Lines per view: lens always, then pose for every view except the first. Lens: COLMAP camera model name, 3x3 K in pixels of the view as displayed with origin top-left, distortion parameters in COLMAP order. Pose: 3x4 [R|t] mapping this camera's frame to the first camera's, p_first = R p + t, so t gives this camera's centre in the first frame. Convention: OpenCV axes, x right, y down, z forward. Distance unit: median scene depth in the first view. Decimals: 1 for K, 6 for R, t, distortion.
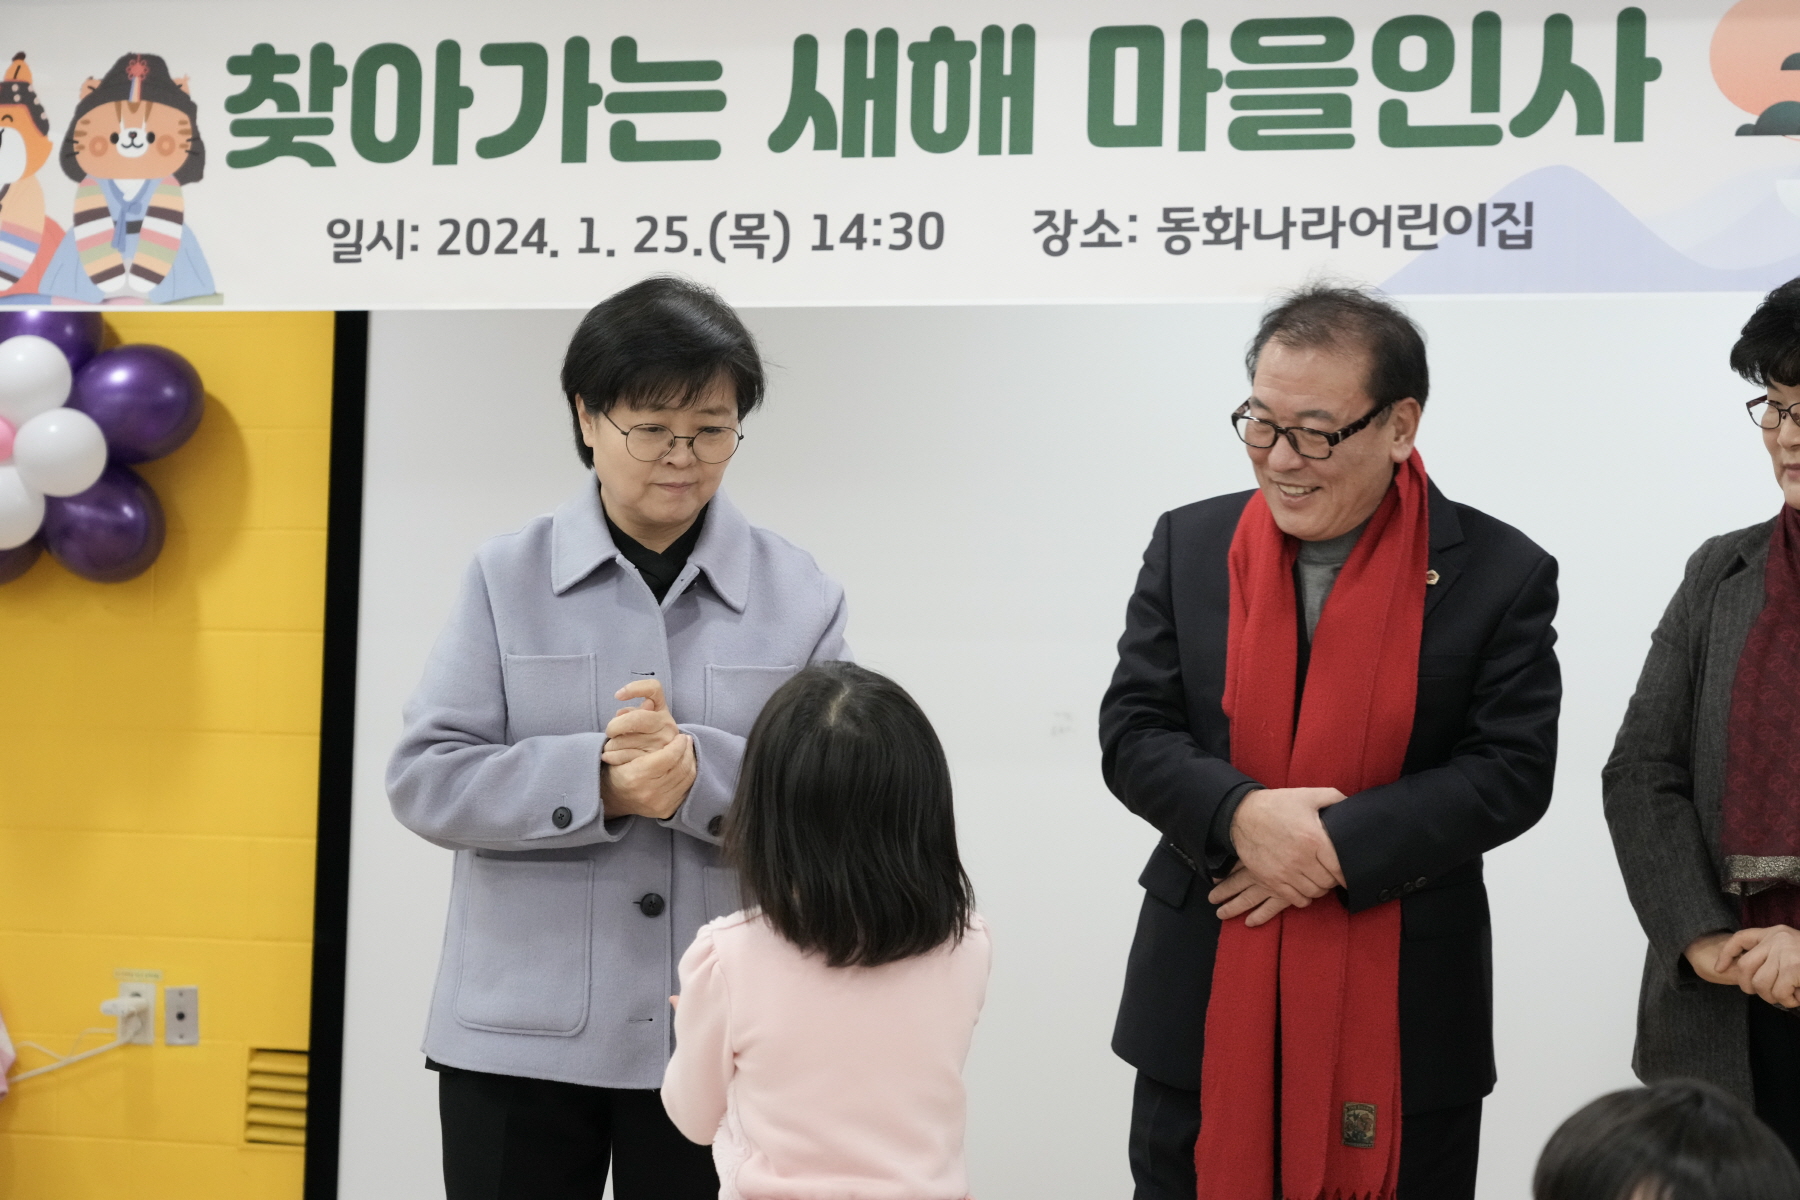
lens RADIAL K [[3500.4, 0, 945.5], [0, 3500.4, 659.0], [0, 0, 1]] dist [0.022508, 0.000000]
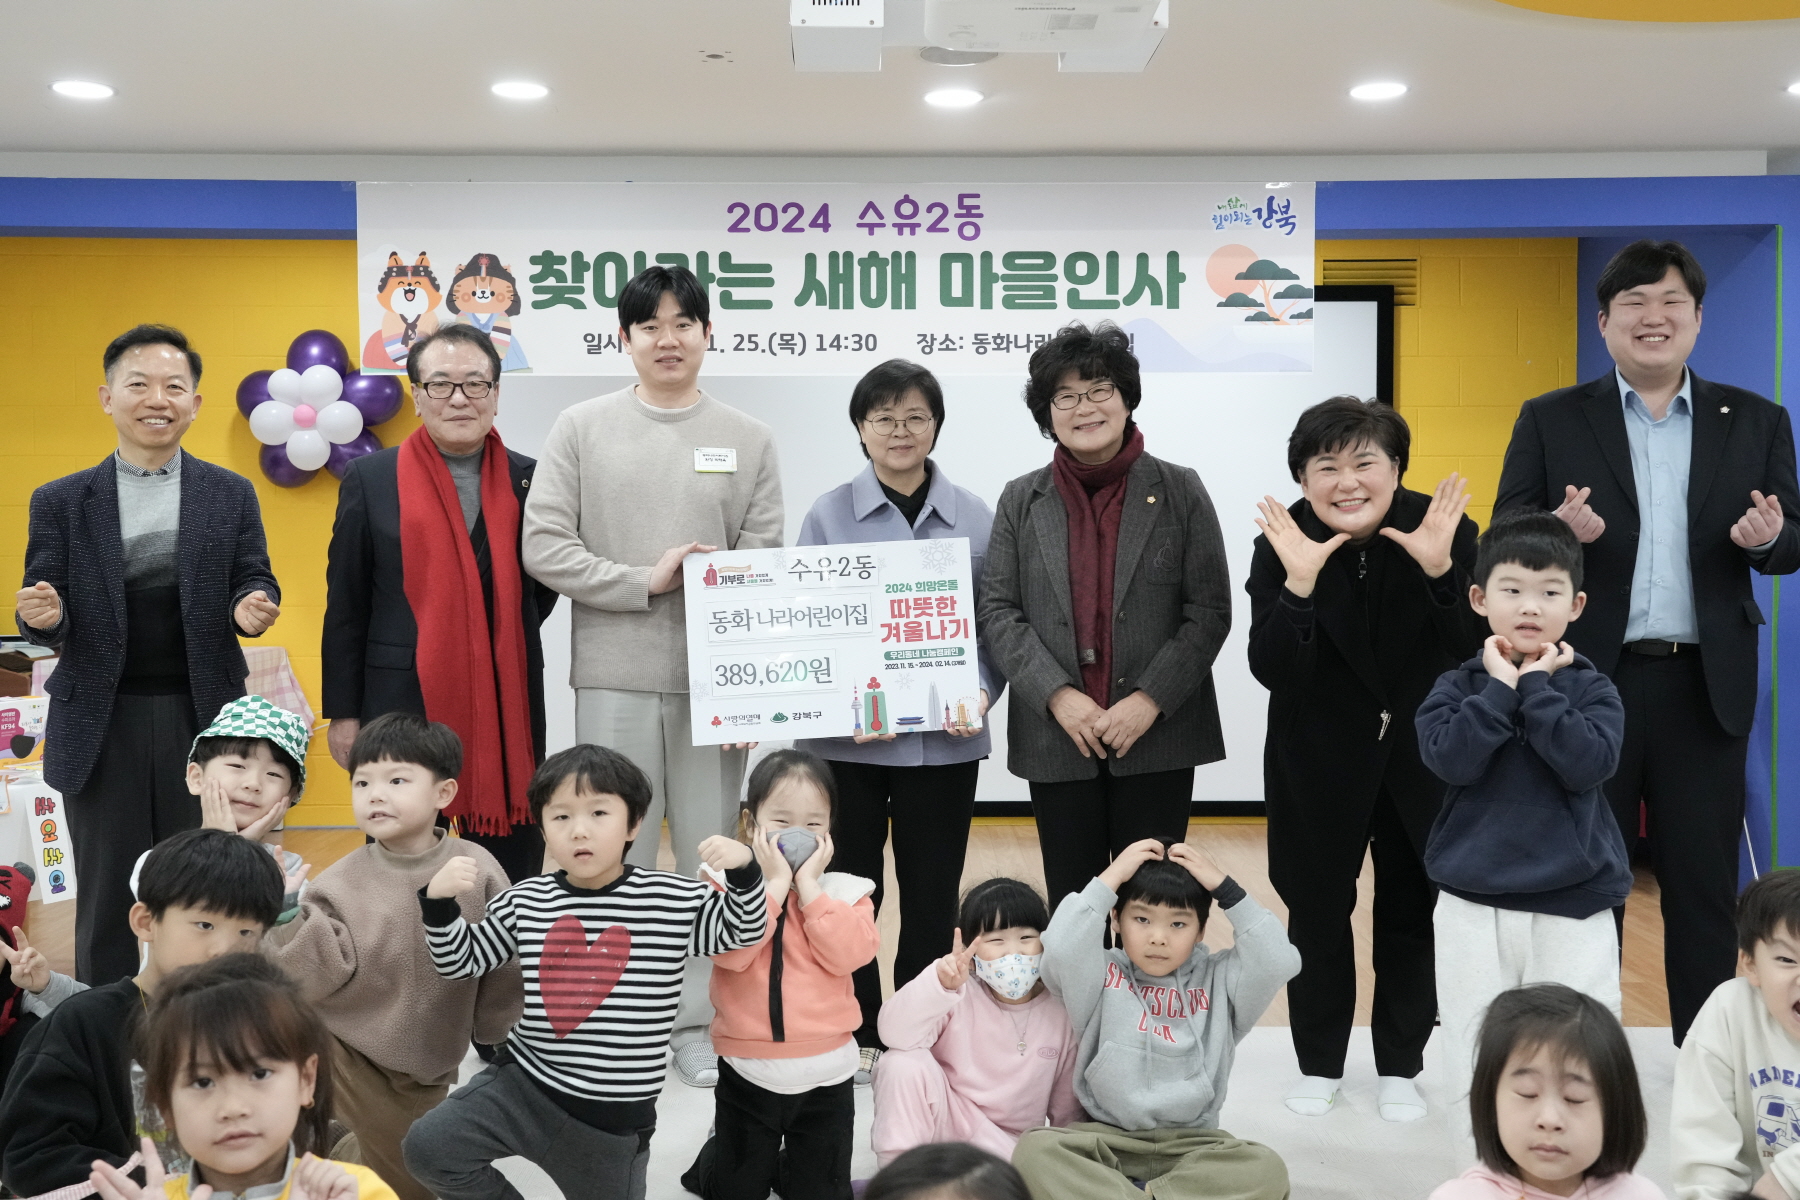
lens RADIAL K [[1824.5, 0, 902.6], [0, 1824.5, 596.0], [0, 0, 1]] dist [0.028343, 0.000000]
pose [[0.970829, -0.034554, 0.237269, -0.260777], [0.016899, 0.996961, 0.076048, -0.046696], [-0.239176, -0.069820, 0.968463, -0.154028]]
